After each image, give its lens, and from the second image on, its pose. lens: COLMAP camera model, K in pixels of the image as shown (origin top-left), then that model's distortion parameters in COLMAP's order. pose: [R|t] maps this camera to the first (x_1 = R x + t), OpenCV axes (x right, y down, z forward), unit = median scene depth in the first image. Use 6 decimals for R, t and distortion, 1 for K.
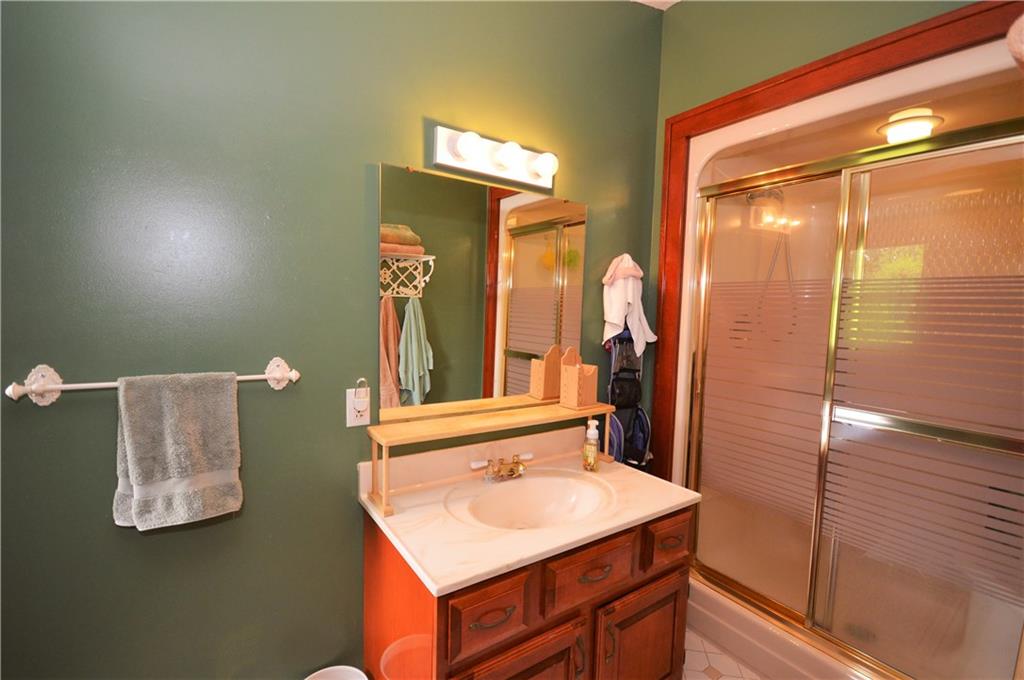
lens RADIAL K [[456.9, 0, 510.9], [0, 456.9, 342.5], [0, 0, 1]] dist [0.013662, 0.000900]
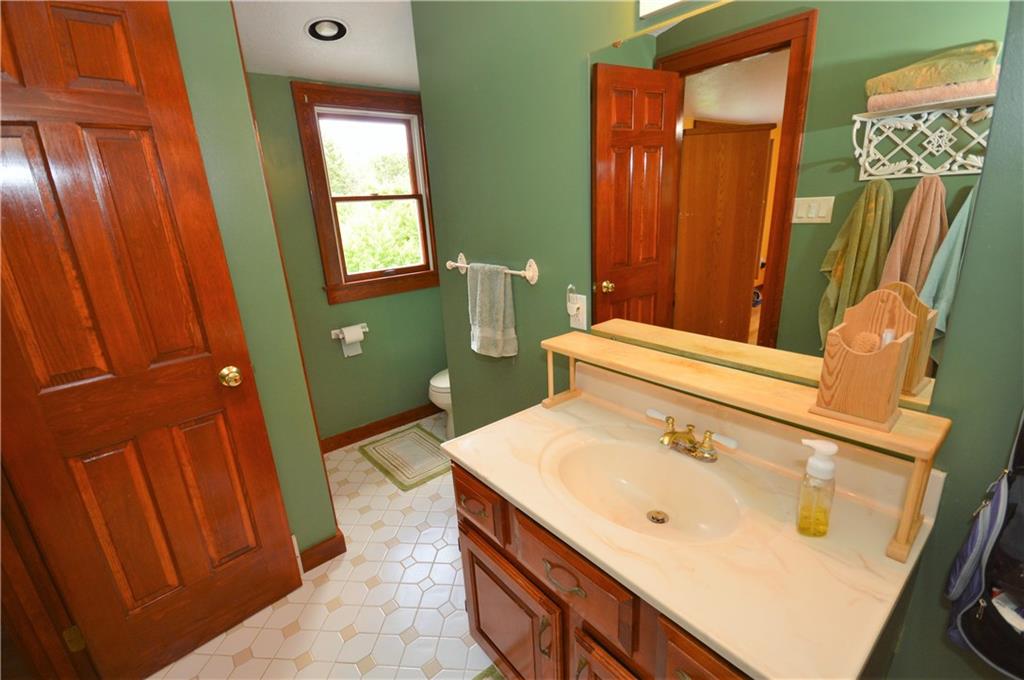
lens RADIAL K [[456.9, 0, 510.5], [0, 456.9, 343.4], [0, 0, 1]] dist [0.013662, 0.000900]
pose [[0.091772, 0.258298, -0.961697, 0.646527], [-0.020472, 0.966057, 0.257515, -0.056767], [0.995570, -0.003945, 0.093944, 0.666543]]
